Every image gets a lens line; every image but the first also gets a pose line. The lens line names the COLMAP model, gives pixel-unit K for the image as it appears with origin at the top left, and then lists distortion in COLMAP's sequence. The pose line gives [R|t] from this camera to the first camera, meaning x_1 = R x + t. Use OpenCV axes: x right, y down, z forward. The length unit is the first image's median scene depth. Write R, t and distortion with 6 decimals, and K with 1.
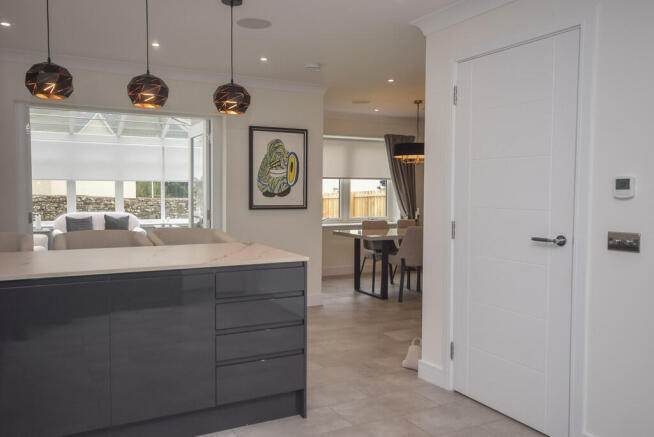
lens RADIAL K [[533.4, 0, 327.9], [0, 533.4, 221.6], [0, 0, 1]] dist [-0.006222, -0.000146]
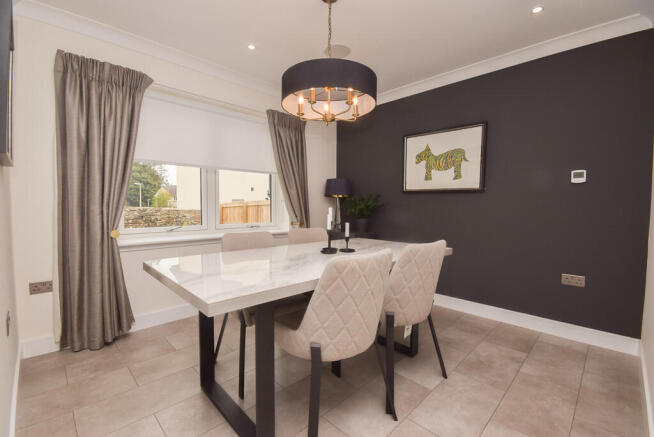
lens RADIAL K [[292.7, 0, 325.3], [0, 292.7, 215.4], [0, 0, 1]] dist [-0.001231, -0.000731]
pose [[0.959289, -0.007996, 0.282312, 0.065027], [0.014748, 0.999654, -0.021800, -0.009498], [-0.282039, 0.025076, 0.959075, 0.568466]]
